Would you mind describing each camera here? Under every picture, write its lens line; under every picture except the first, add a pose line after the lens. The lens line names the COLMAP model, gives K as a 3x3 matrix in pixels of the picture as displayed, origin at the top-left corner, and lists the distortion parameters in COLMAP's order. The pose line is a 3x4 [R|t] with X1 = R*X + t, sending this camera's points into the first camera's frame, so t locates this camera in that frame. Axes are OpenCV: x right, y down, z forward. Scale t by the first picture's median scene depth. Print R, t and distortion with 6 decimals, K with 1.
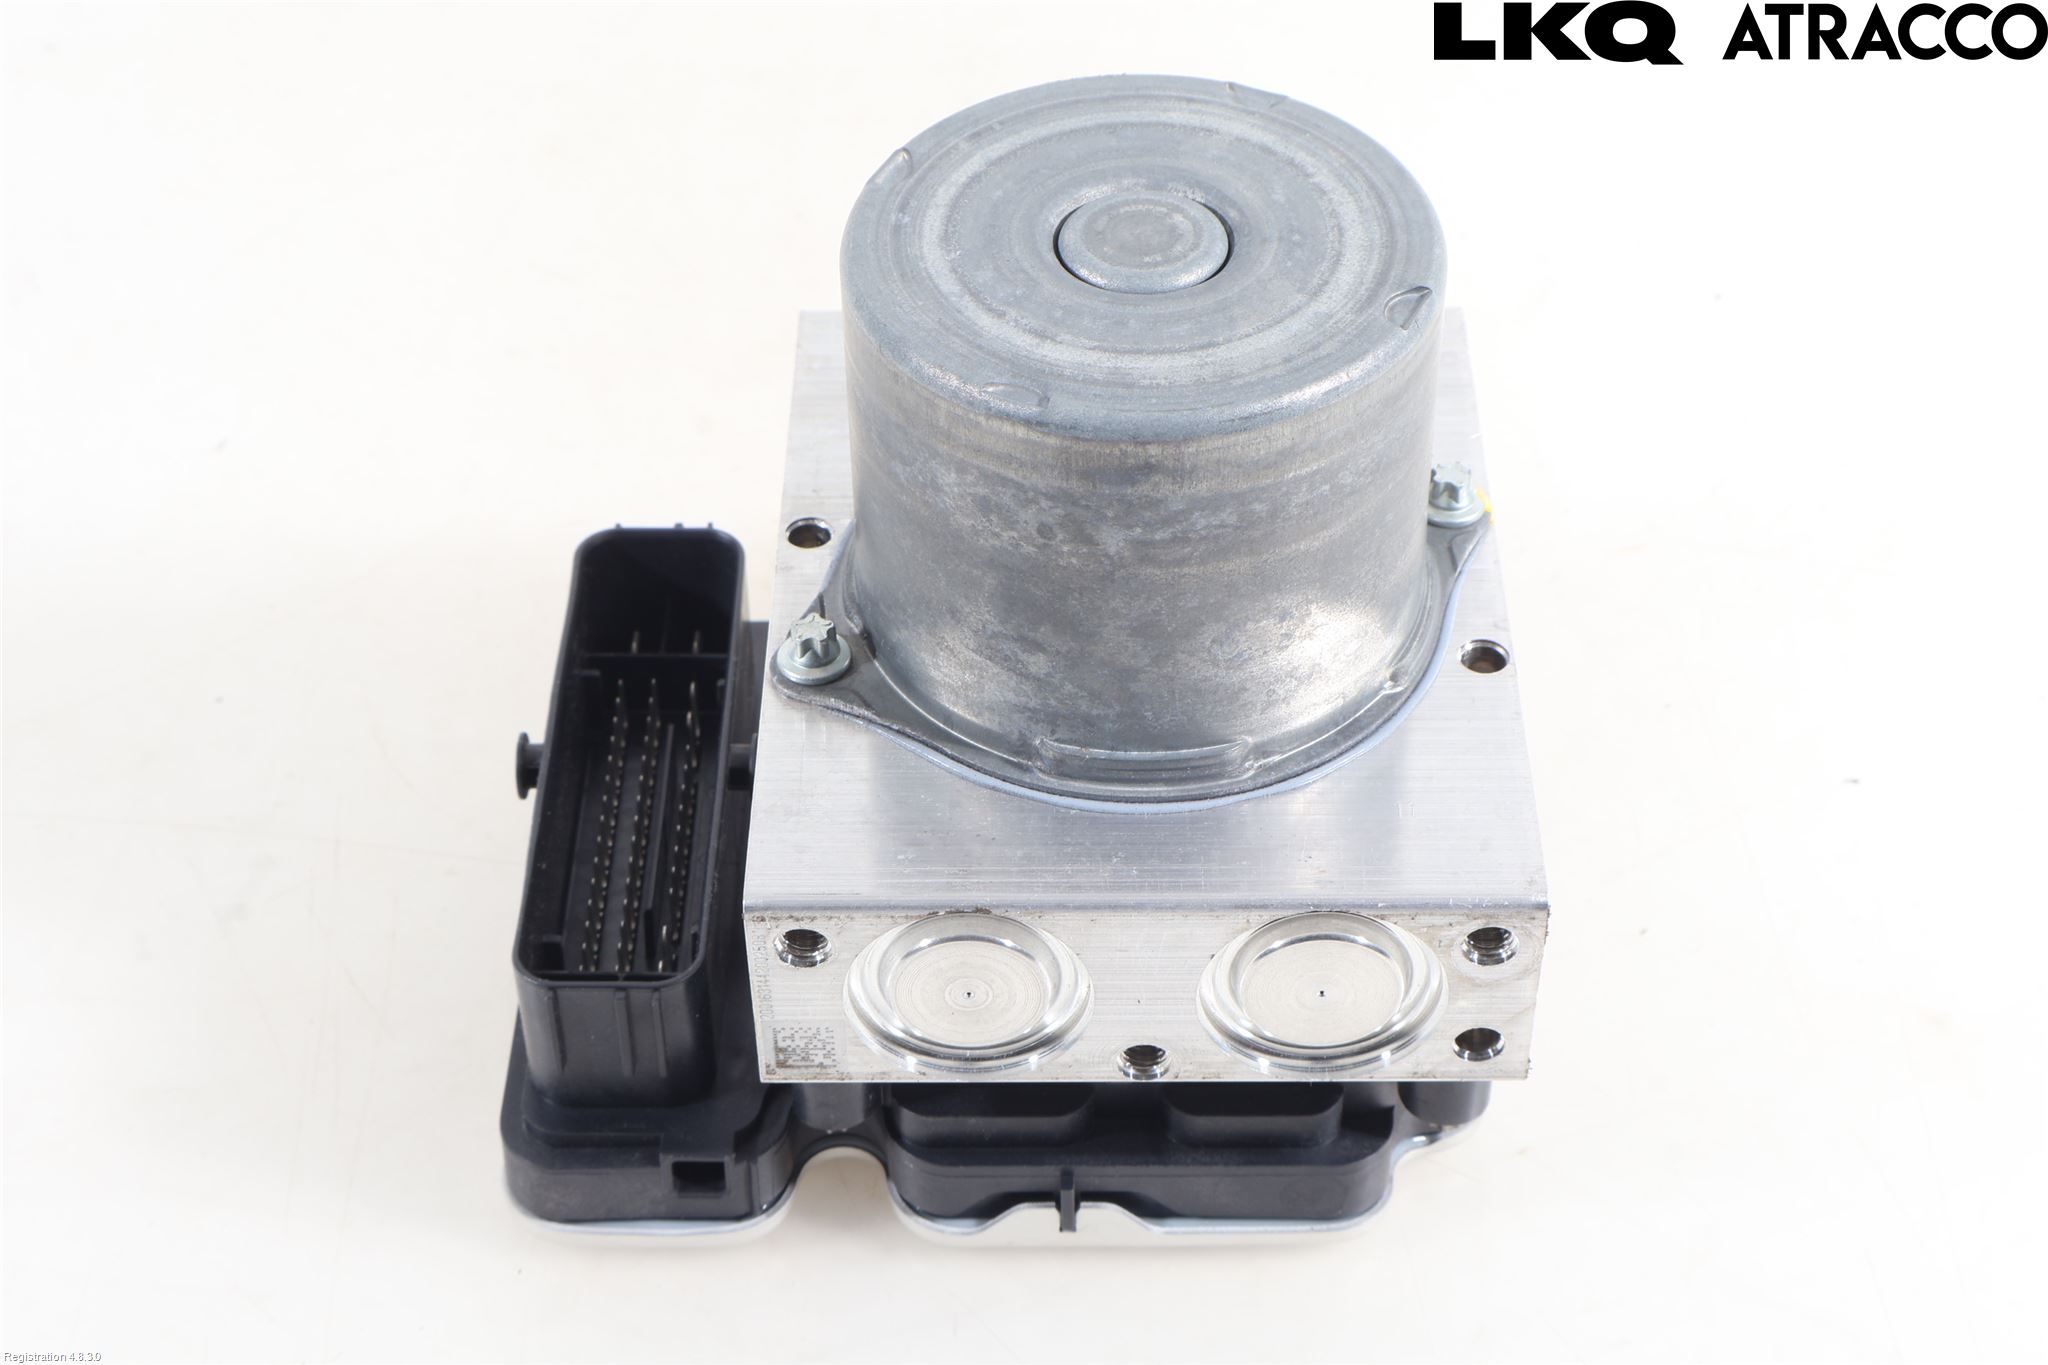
lens RADIAL K [[3353.7, 0, 1024.0], [0, 3353.7, 682.5], [0, 0, 1]] dist [-0.024560, -0.025602]
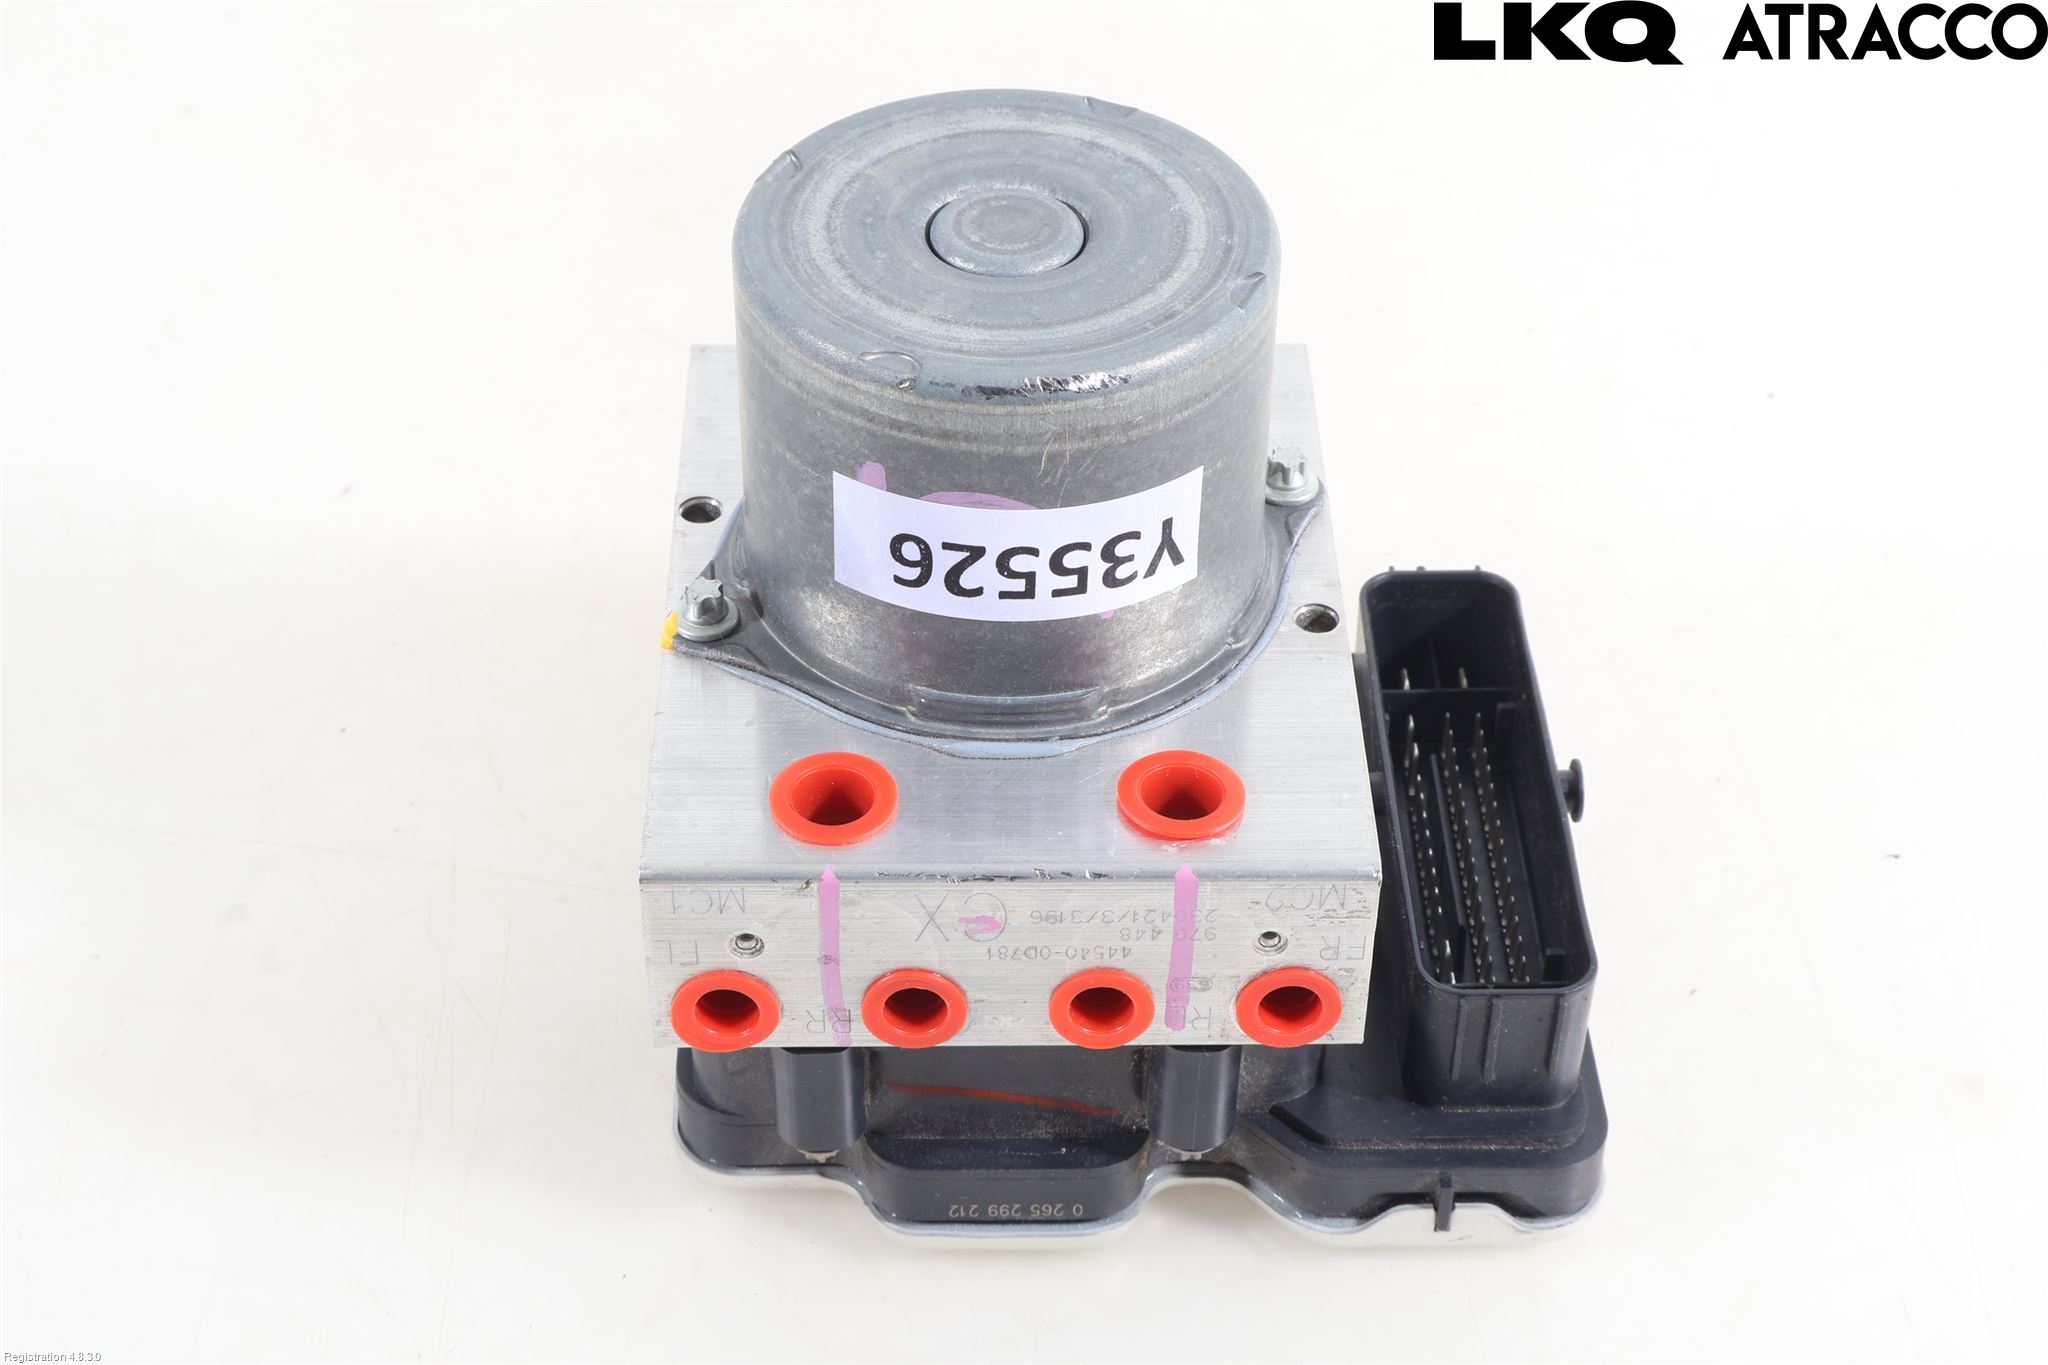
lens RADIAL K [[3353.7, 0, 1024.0], [0, 3353.7, 682.5], [0, 0, 1]] dist [-0.024560, -0.025602]
pose [[-0.999658, 0.018874, -0.018074, 0.052299], [-0.015943, 0.107513, 0.994076, -1.206830], [0.020705, 0.994024, -0.107176, 1.258214]]
